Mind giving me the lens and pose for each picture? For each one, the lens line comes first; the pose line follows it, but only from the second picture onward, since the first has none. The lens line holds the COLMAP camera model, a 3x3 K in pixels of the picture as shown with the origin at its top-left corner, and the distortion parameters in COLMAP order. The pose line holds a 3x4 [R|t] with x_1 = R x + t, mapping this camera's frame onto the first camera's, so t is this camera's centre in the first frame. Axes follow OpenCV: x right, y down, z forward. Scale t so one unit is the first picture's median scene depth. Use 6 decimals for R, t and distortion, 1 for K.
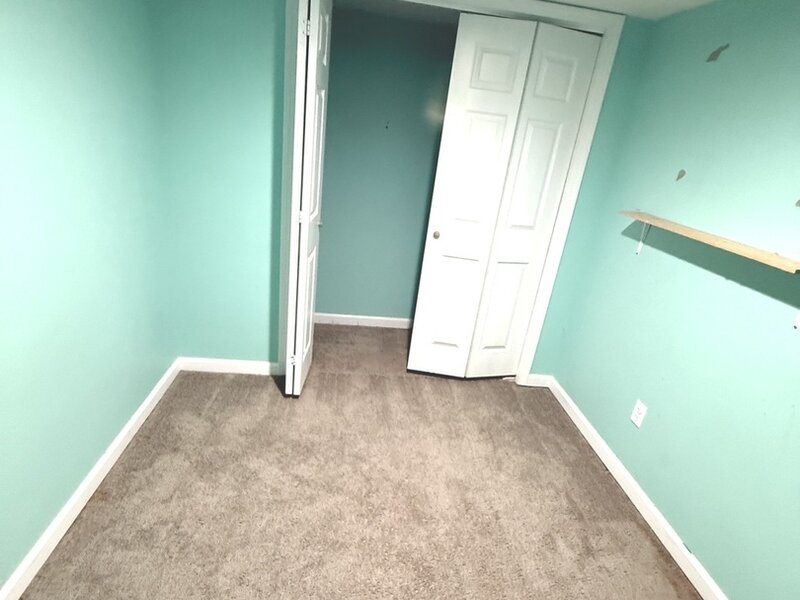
lens RADIAL K [[428.1, 0, 399.5], [0, 428.1, 299.0], [0, 0, 1]] dist [0.002849, -0.003101]
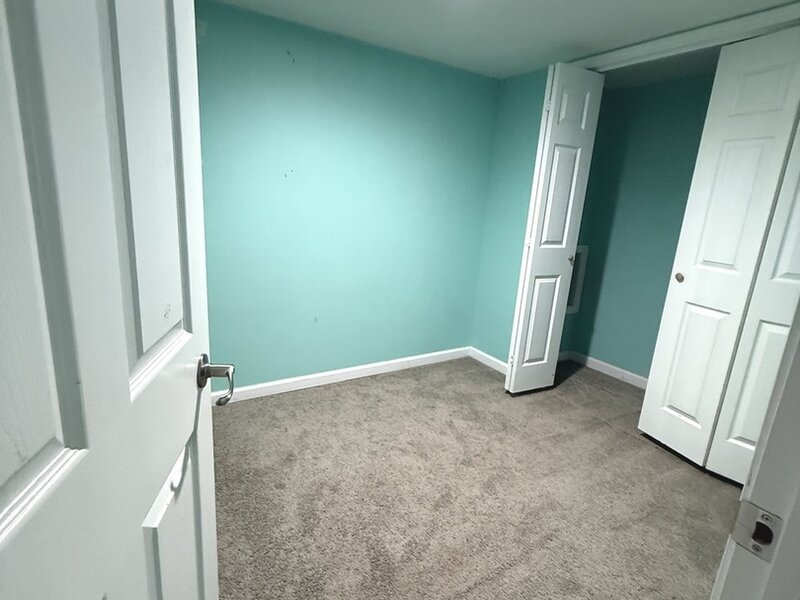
lens RADIAL K [[428.1, 0, 400.2], [0, 428.1, 299.8], [0, 0, 1]] dist [0.002849, -0.003101]
pose [[0.447378, 0.124517, -0.885634, 0.677018], [-0.333137, 0.942198, -0.035814, 0.132658], [0.829983, 0.311060, 0.463000, 0.116274]]
